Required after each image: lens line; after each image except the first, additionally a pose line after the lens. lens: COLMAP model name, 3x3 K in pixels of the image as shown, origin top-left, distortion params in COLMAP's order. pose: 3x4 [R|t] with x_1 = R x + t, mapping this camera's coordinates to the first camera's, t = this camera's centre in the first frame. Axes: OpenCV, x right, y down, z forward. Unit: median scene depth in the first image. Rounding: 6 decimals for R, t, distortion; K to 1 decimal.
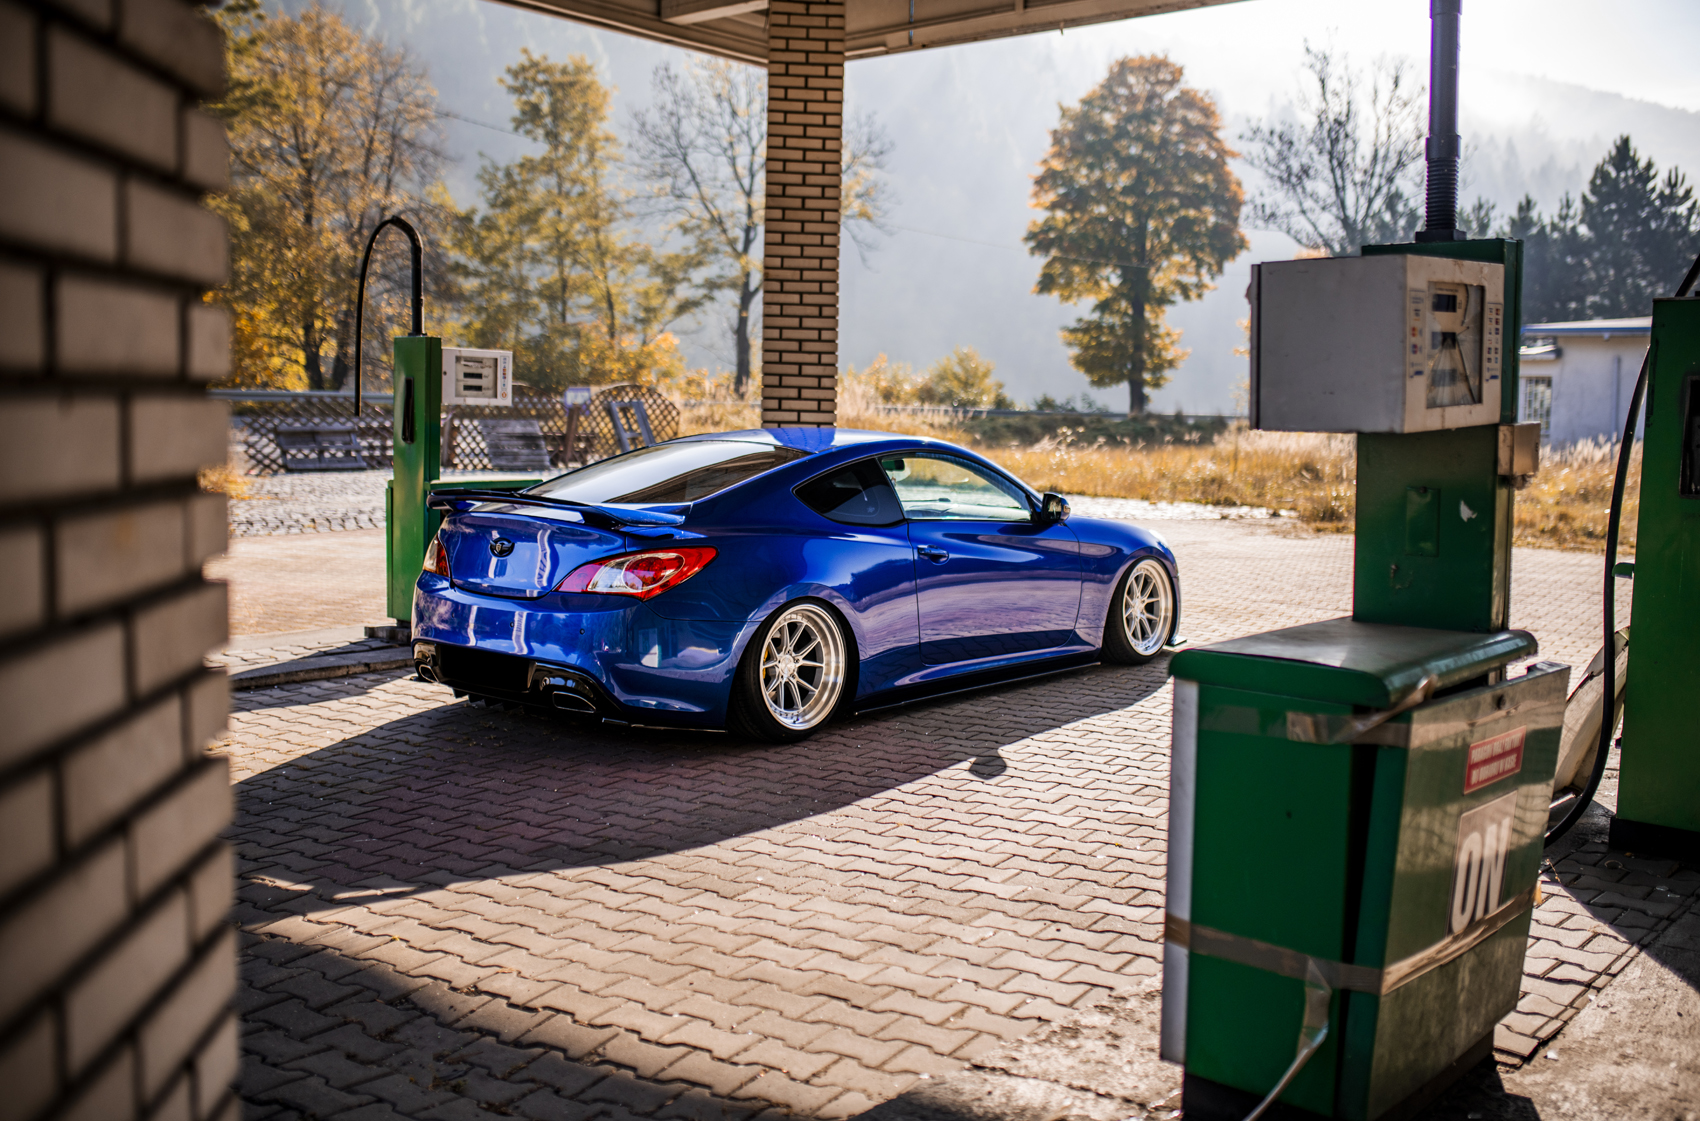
lens RADIAL K [[1617.9, 0, 854.7], [0, 1617.9, 553.3], [0, 0, 1]] dist [-0.064370, 0.101146]
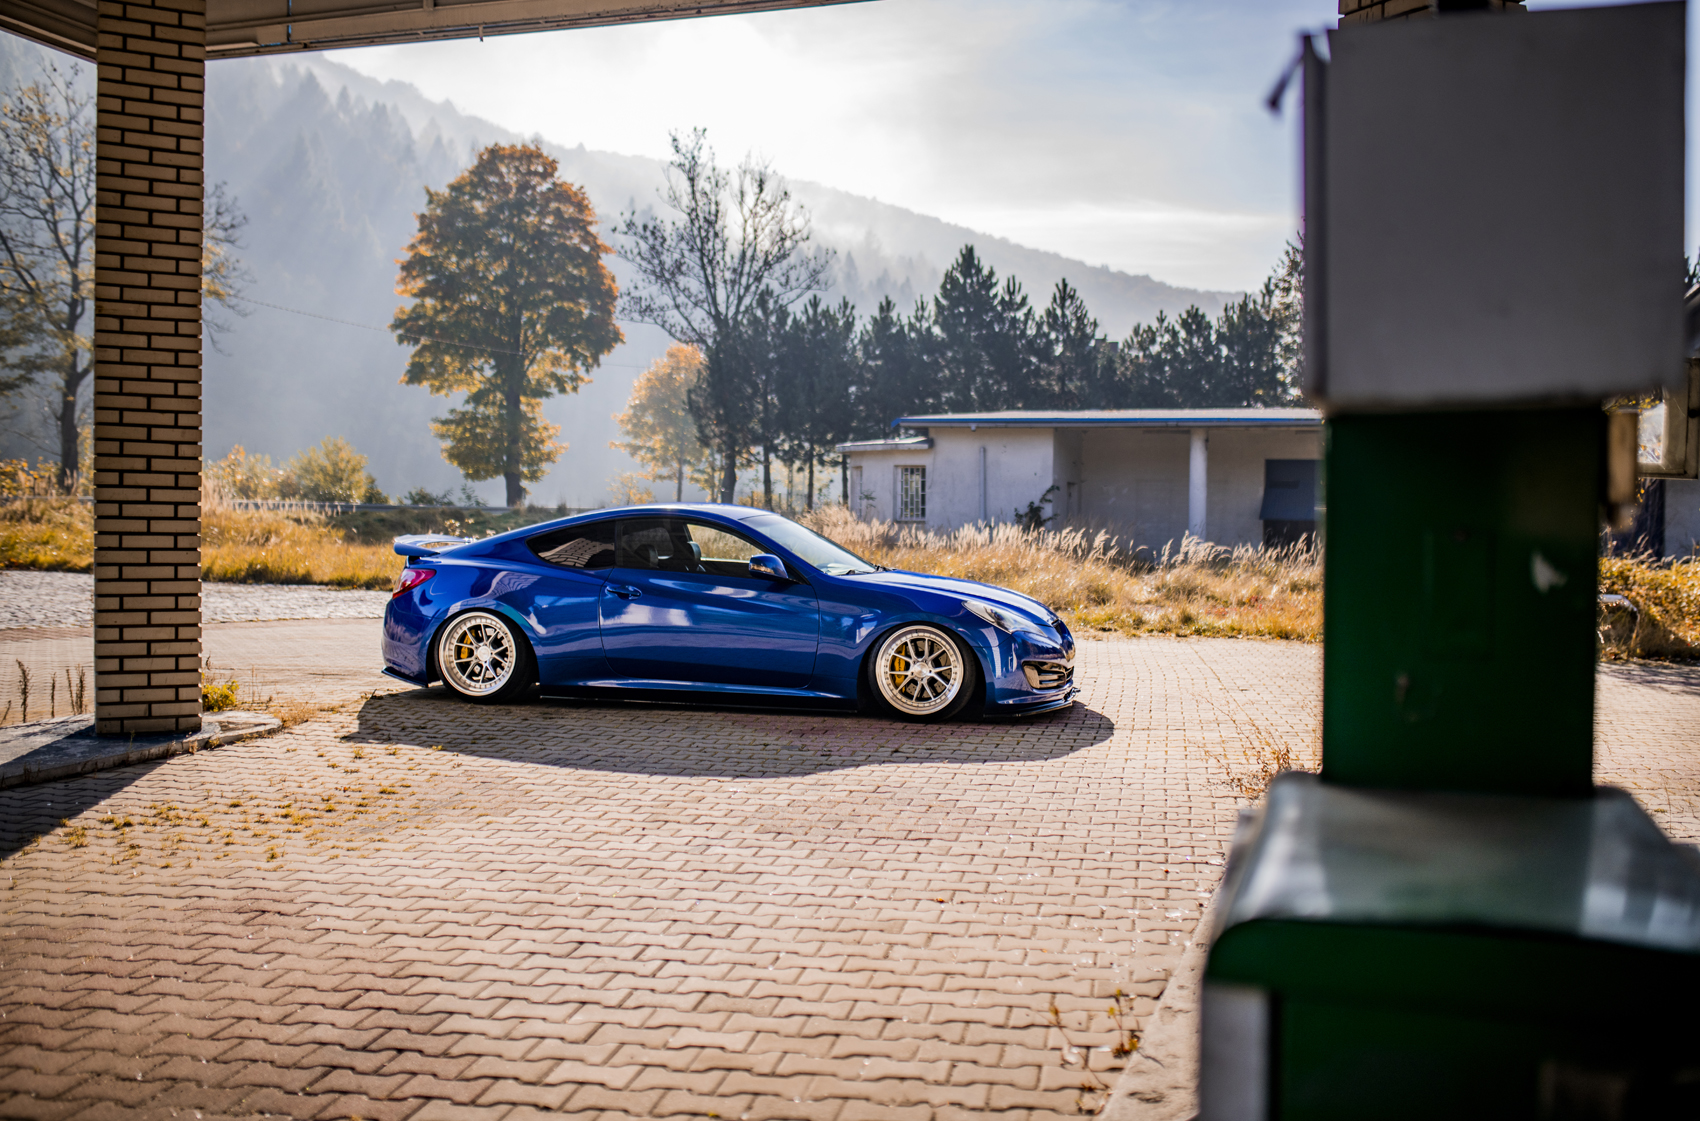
lens RADIAL K [[1617.9, 0, 854.7], [0, 1617.9, 553.3], [0, 0, 1]] dist [-0.064370, 0.101146]
pose [[0.926390, -0.017546, 0.376156, -0.002183], [0.039920, 0.997861, -0.051768, -0.000841], [-0.374443, 0.062973, 0.925109, 0.035082]]
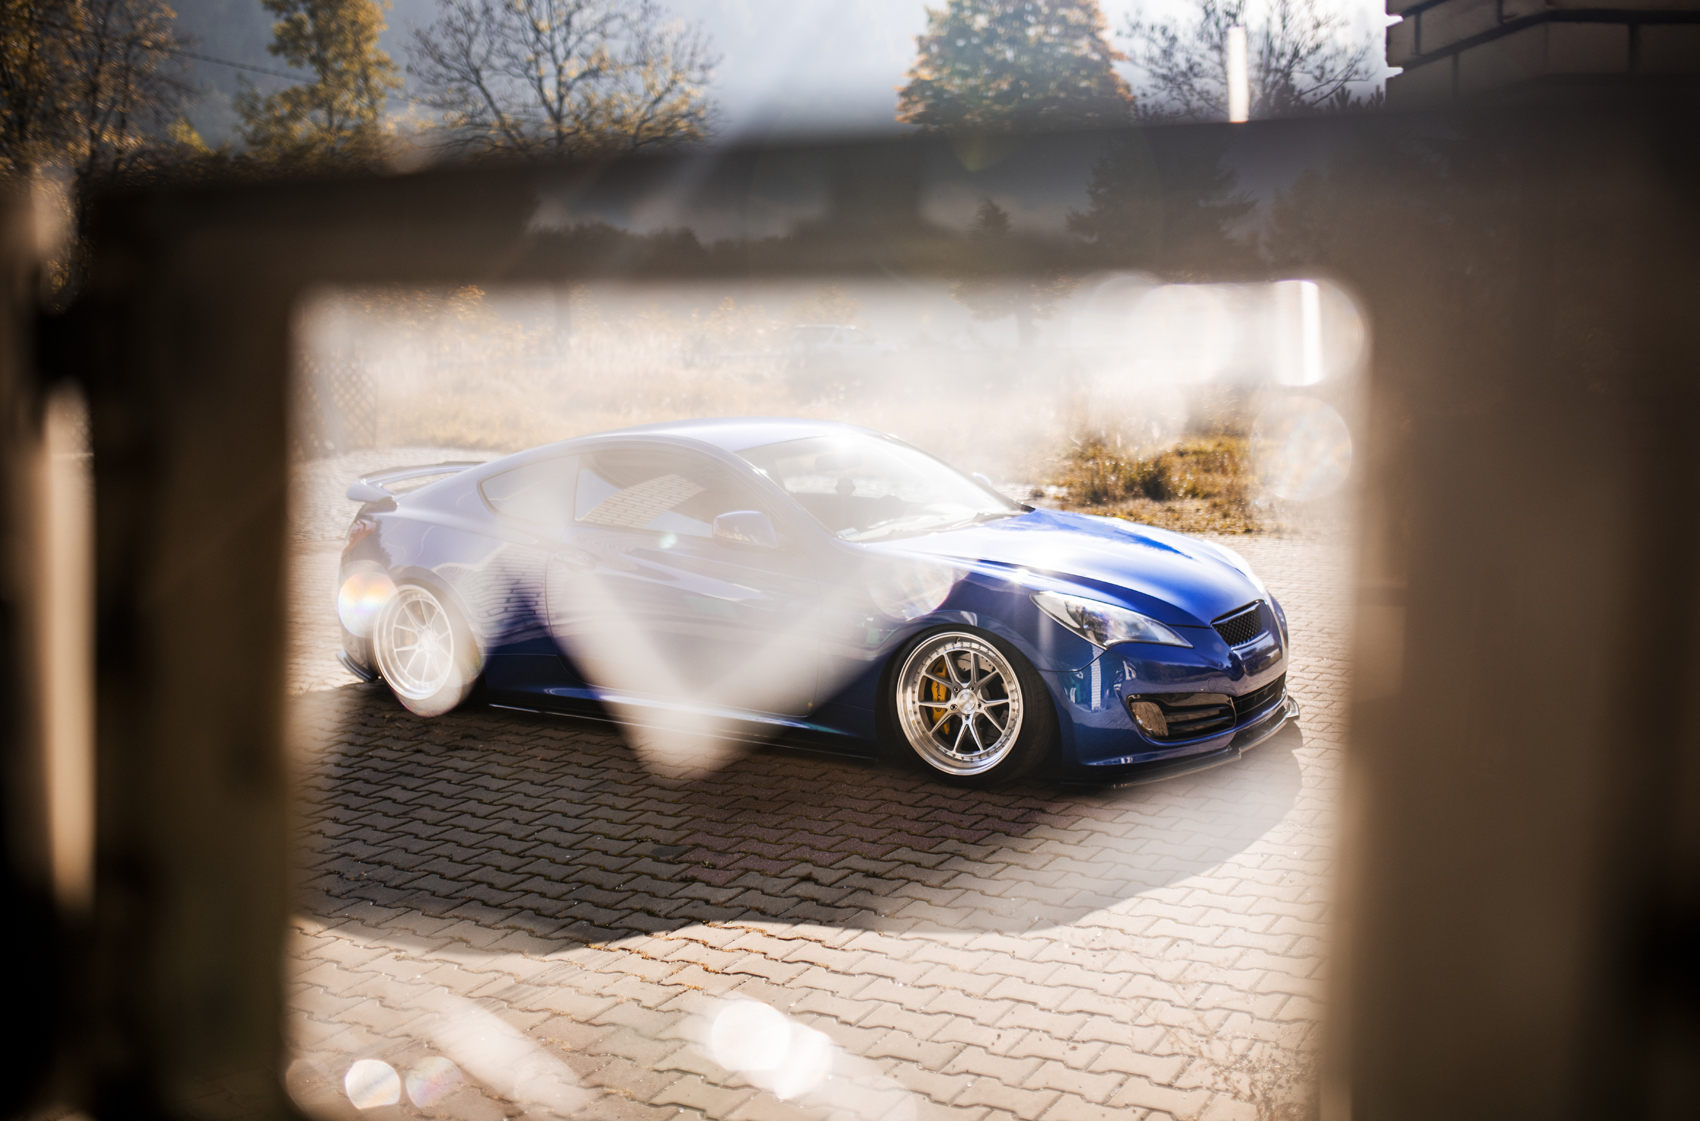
lens RADIAL K [[1672.3, 0, 850.0], [0, 1672.3, 560.5], [0, 0, 1]] dist [-0.050271, 0.028723]
pose [[0.998504, -0.046563, 0.028647, 0.060013], [0.045452, 0.998232, 0.038298, -0.011083], [-0.030380, -0.036939, 0.998856, 0.085083]]
